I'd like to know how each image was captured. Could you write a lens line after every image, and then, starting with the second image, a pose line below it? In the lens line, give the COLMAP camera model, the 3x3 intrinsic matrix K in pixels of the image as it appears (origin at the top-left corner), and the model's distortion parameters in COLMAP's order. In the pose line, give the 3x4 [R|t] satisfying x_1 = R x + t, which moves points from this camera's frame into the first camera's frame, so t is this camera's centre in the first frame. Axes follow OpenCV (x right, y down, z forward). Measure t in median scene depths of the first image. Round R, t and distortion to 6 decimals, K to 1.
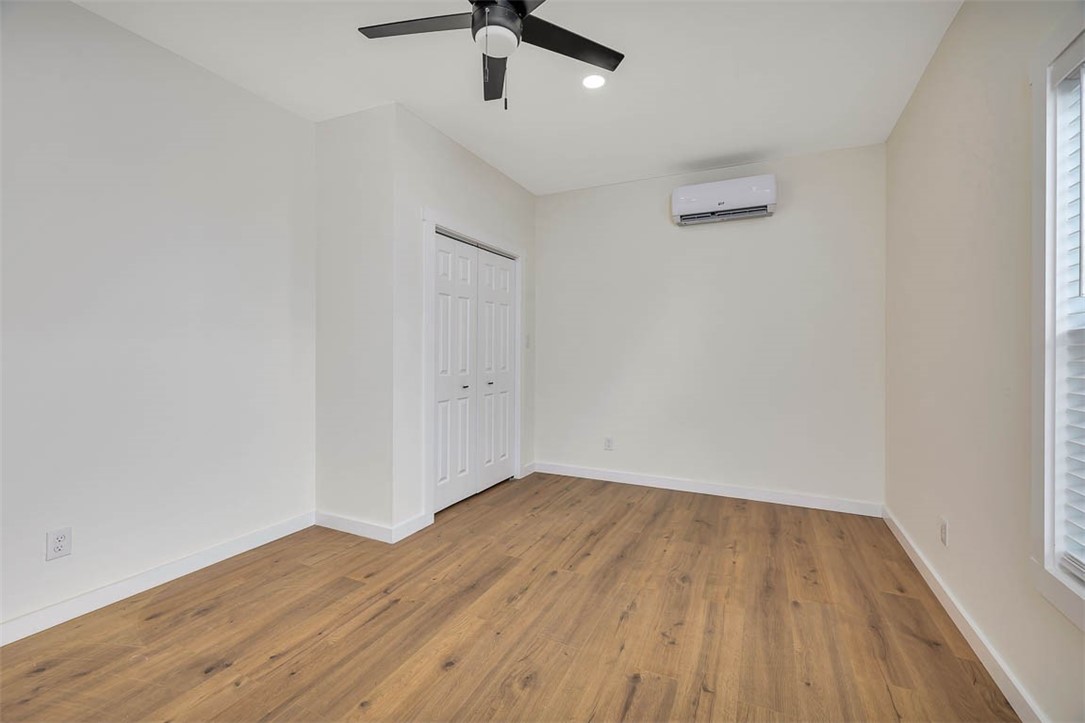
lens RADIAL K [[460.3, 0, 541.9], [0, 460.3, 351.0], [0, 0, 1]] dist [-0.000804, -0.000006]
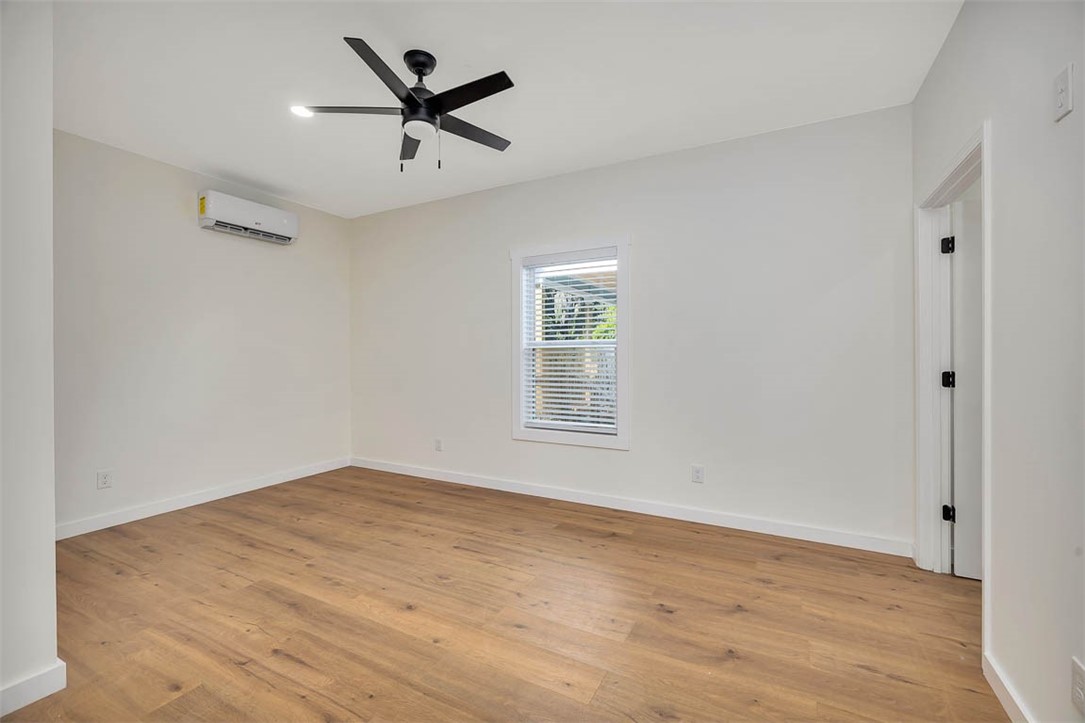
lens RADIAL K [[460.3, 0, 541.9], [0, 460.3, 351.0], [0, 0, 1]] dist [-0.000804, -0.000006]
pose [[0.043318, 0.001683, 0.999060, -1.037752], [0.008402, 0.999963, -0.002049, -0.008983], [-0.999026, 0.008483, 0.043303, 0.417615]]
